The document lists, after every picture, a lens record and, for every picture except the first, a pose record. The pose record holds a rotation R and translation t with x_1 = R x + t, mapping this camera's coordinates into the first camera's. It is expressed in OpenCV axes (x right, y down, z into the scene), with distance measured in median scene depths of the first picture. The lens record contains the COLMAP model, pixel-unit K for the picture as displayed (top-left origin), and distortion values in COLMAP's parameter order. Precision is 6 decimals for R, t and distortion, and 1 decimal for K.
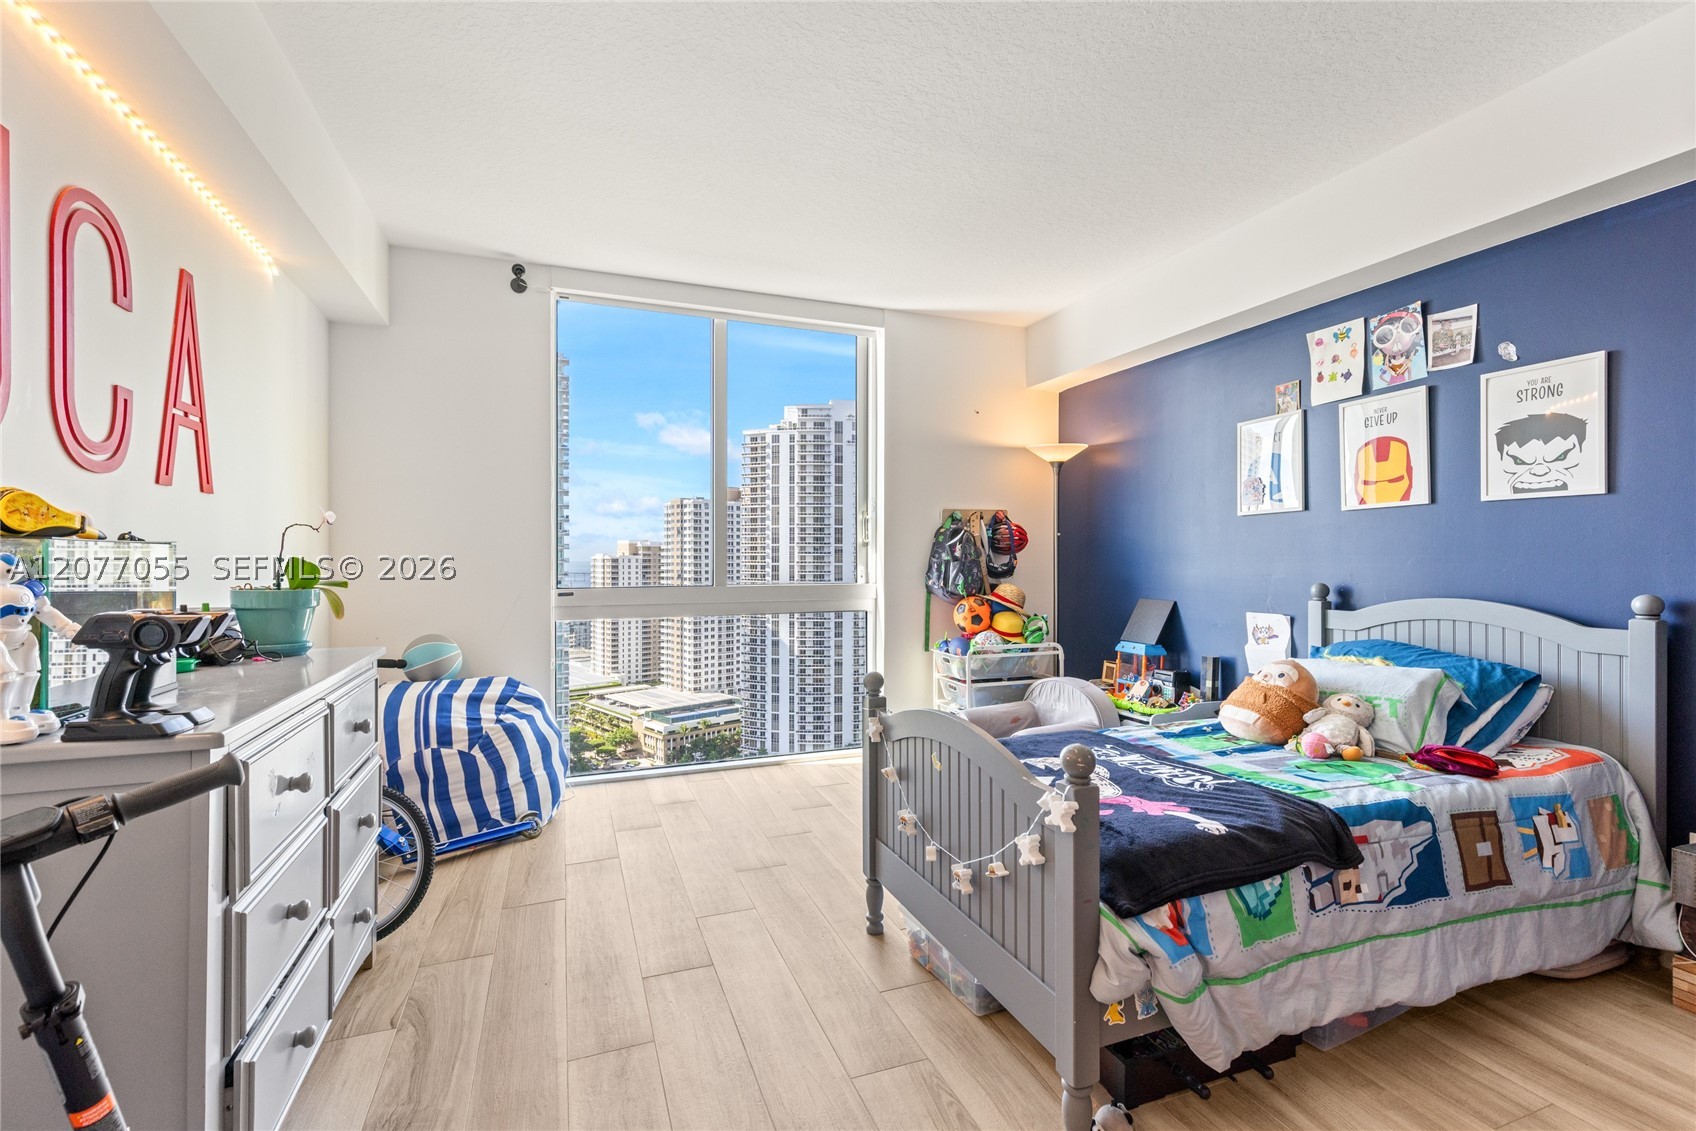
lens RADIAL K [[758.4, 0, 860.3], [0, 758.4, 558.9], [0, 0, 1]] dist [0.006007, 0.000208]
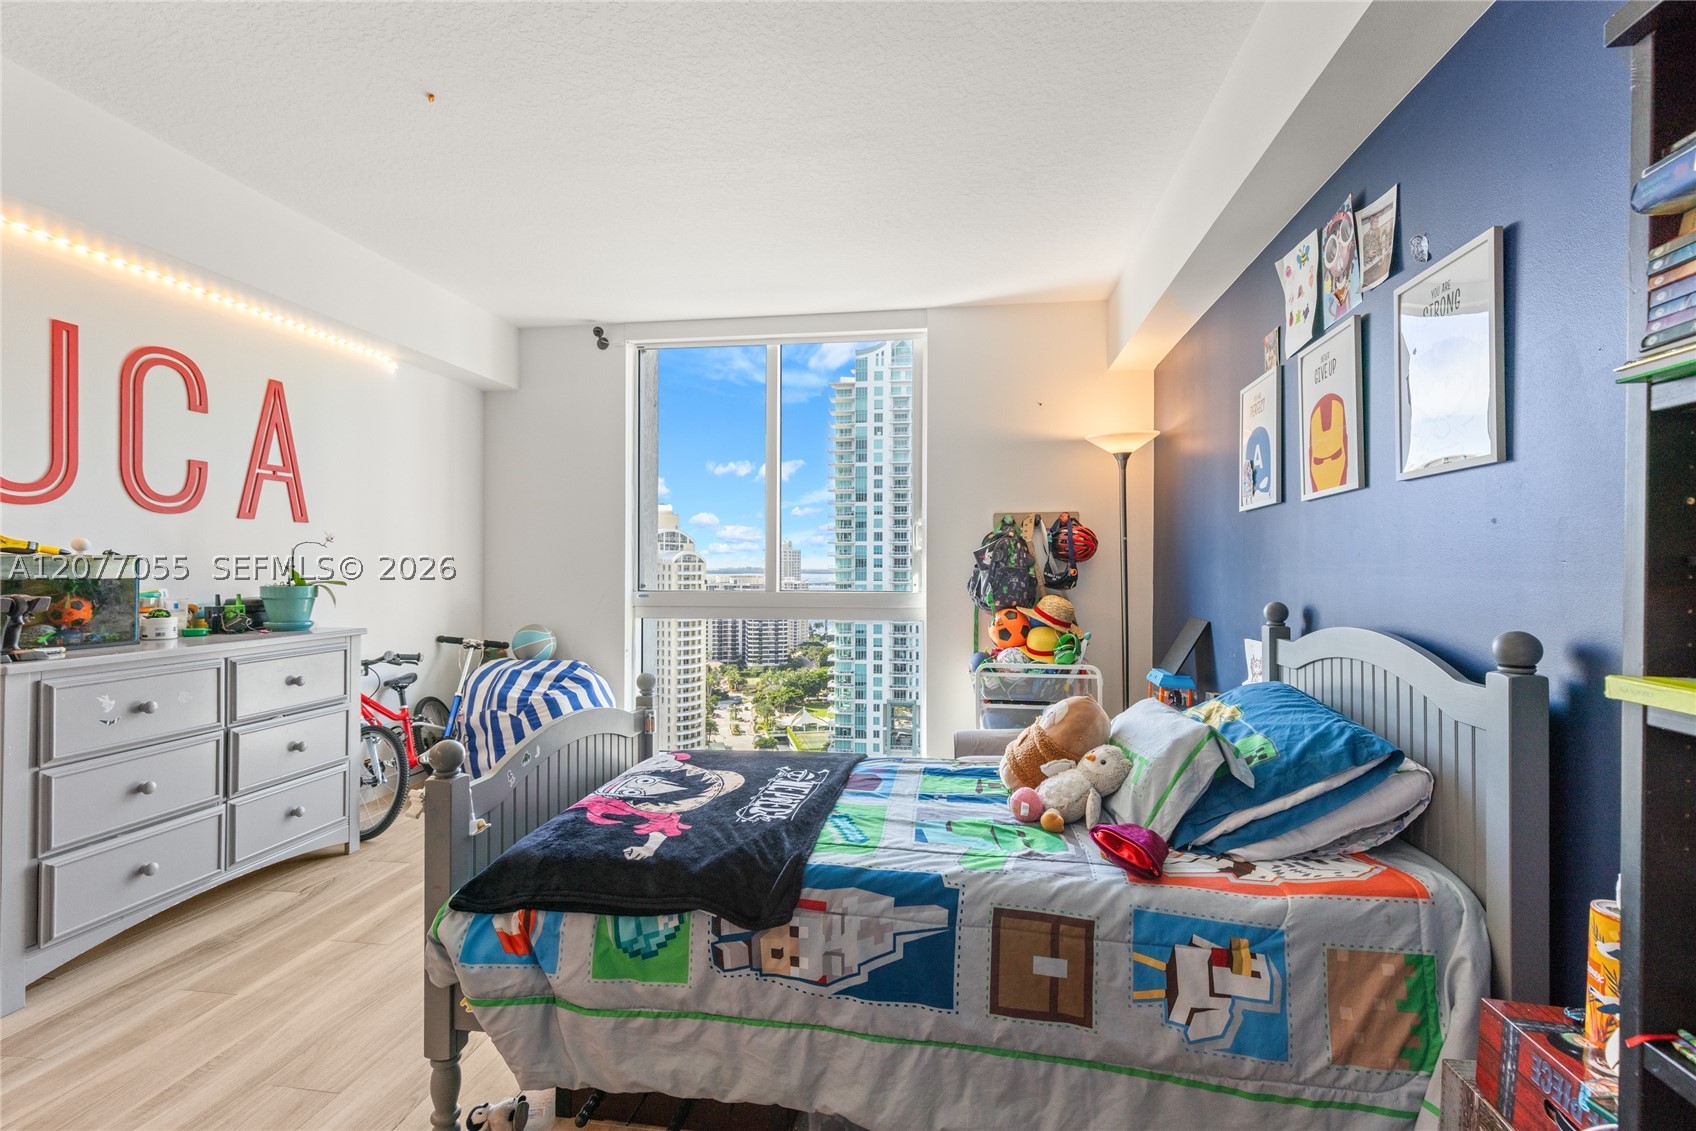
lens RADIAL K [[762.9, 0, 859.3], [0, 762.9, 561.1], [0, 0, 1]] dist [0.002778, 0.000499]
pose [[0.866766, -0.000766, -0.498715, 0.755764], [-0.002902, 0.999974, -0.006580, -0.001768], [0.498707, 0.007150, 0.866741, 0.201036]]
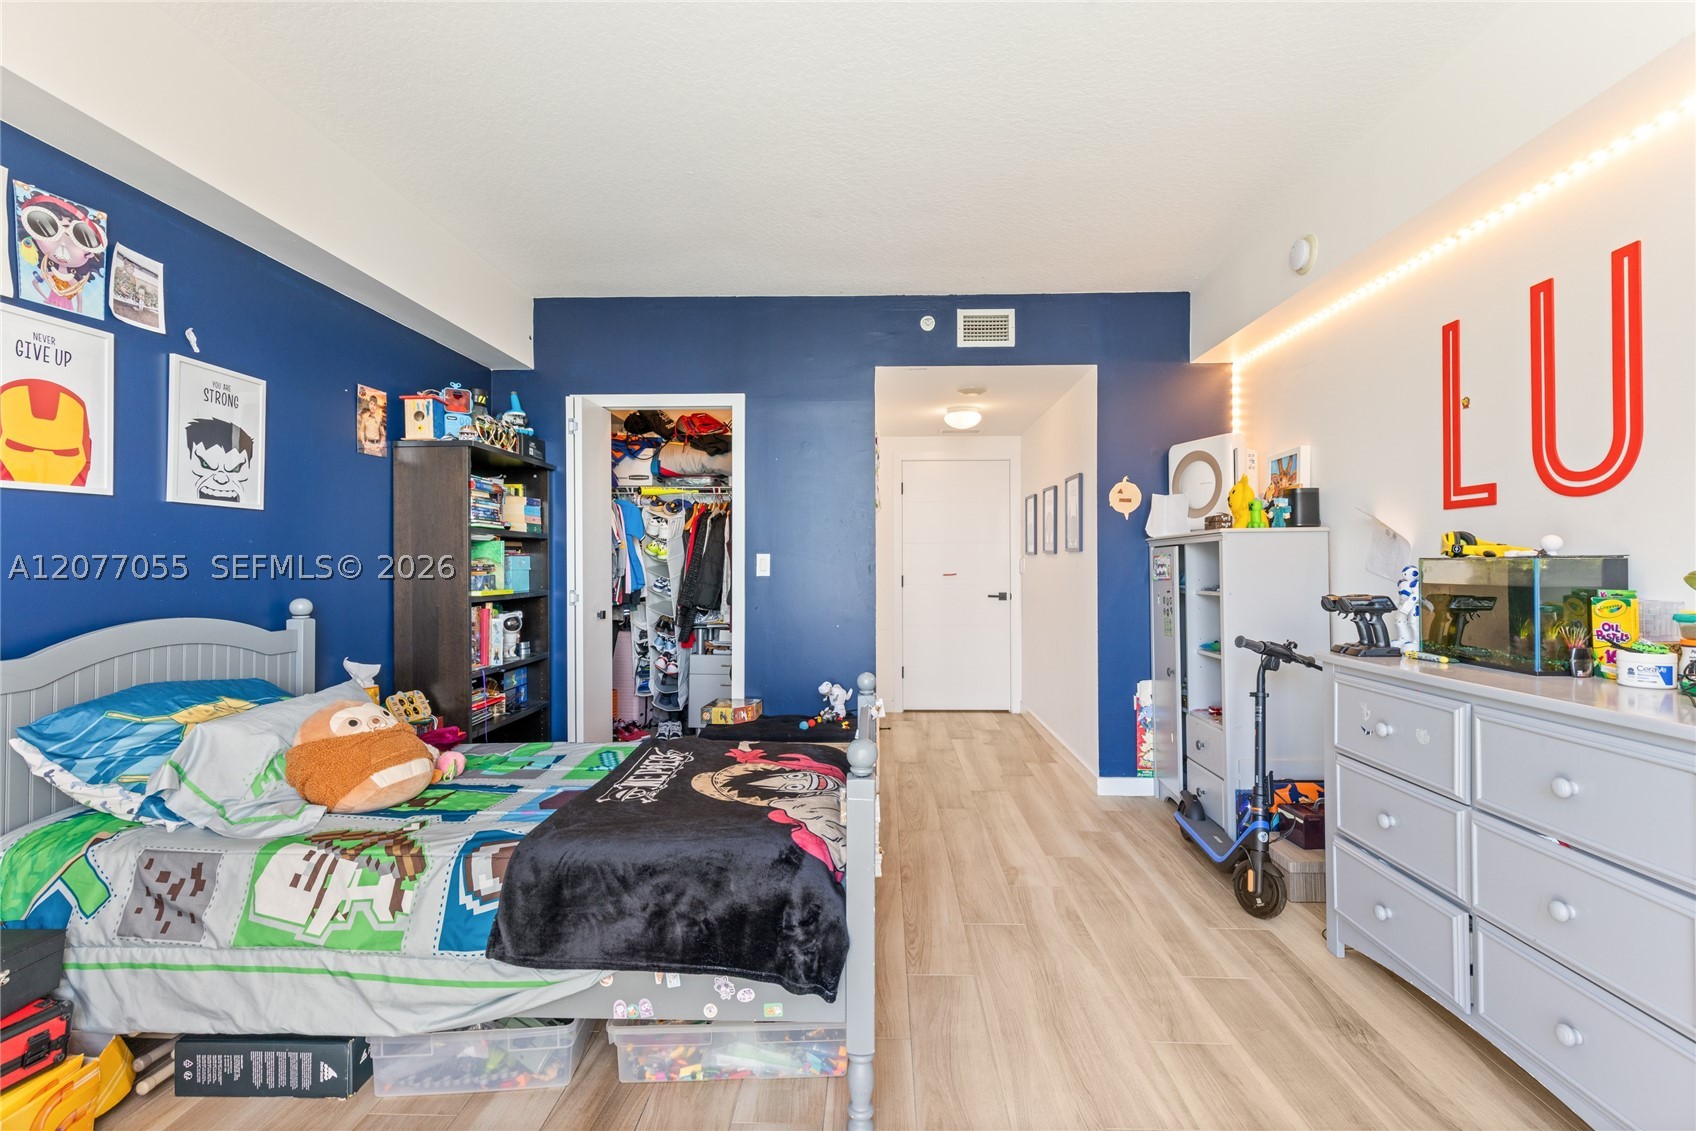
lens RADIAL K [[758.4, 0, 860.3], [0, 758.4, 558.9], [0, 0, 1]] dist [0.006007, 0.000208]
pose [[-0.918687, 0.004569, 0.394959, -0.228489], [0.001280, 0.999962, -0.008590, -0.003854], [-0.394983, -0.007386, -0.918659, 1.502815]]
